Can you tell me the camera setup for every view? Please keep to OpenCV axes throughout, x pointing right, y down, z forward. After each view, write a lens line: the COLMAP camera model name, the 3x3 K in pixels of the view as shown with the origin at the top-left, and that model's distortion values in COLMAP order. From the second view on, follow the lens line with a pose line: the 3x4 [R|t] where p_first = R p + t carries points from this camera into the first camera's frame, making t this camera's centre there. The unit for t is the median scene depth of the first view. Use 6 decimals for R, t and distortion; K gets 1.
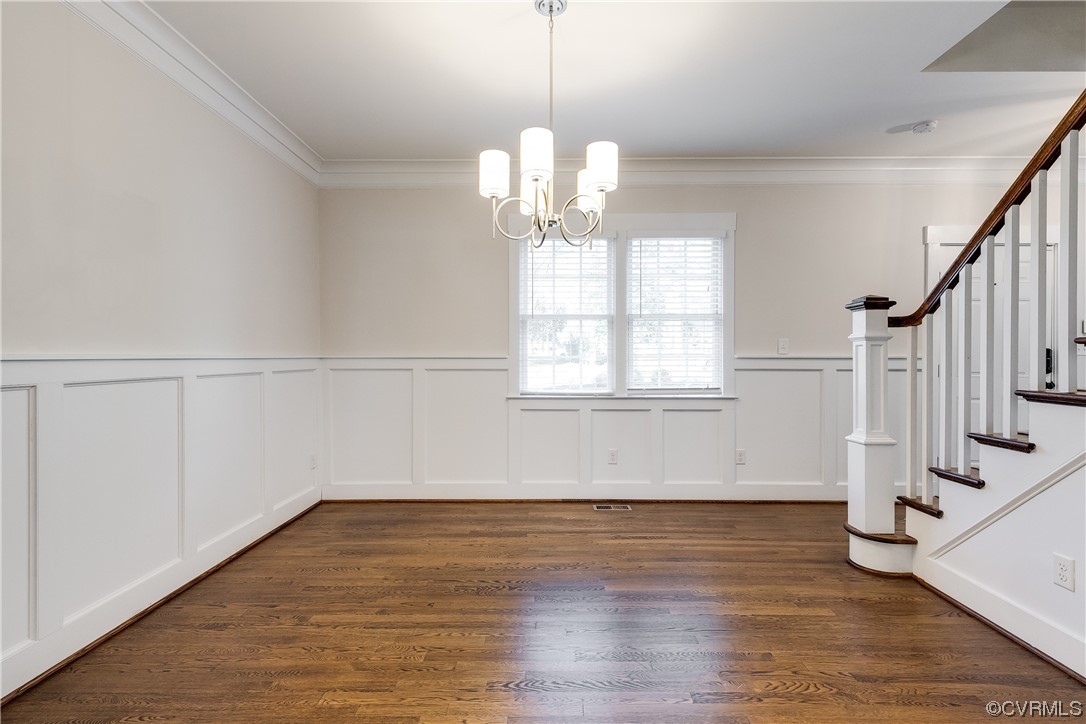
lens RADIAL K [[495.6, 0, 549.5], [0, 495.6, 358.5], [0, 0, 1]] dist [0.005912, 0.000933]
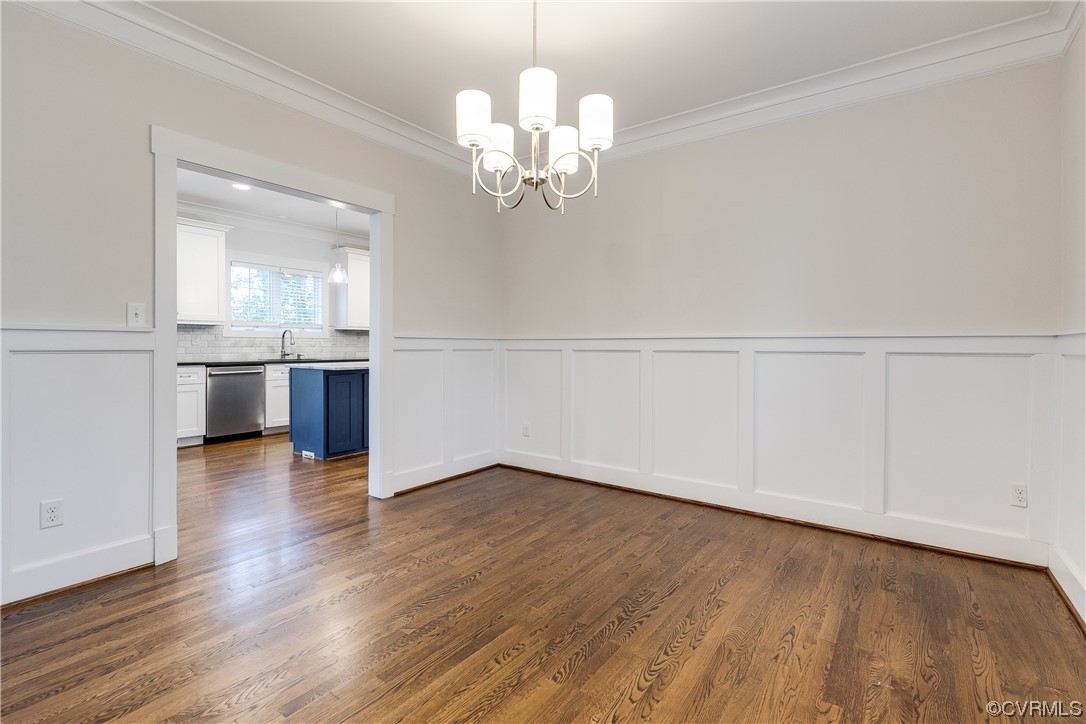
lens RADIAL K [[495.6, 0, 548.6], [0, 495.6, 351.7], [0, 0, 1]] dist [0.005912, 0.000933]
pose [[-0.573321, 0.009704, -0.819273, 0.571295], [-0.008107, 0.999814, 0.017515, 0.016547], [0.819291, 0.016684, -0.573135, 1.204311]]
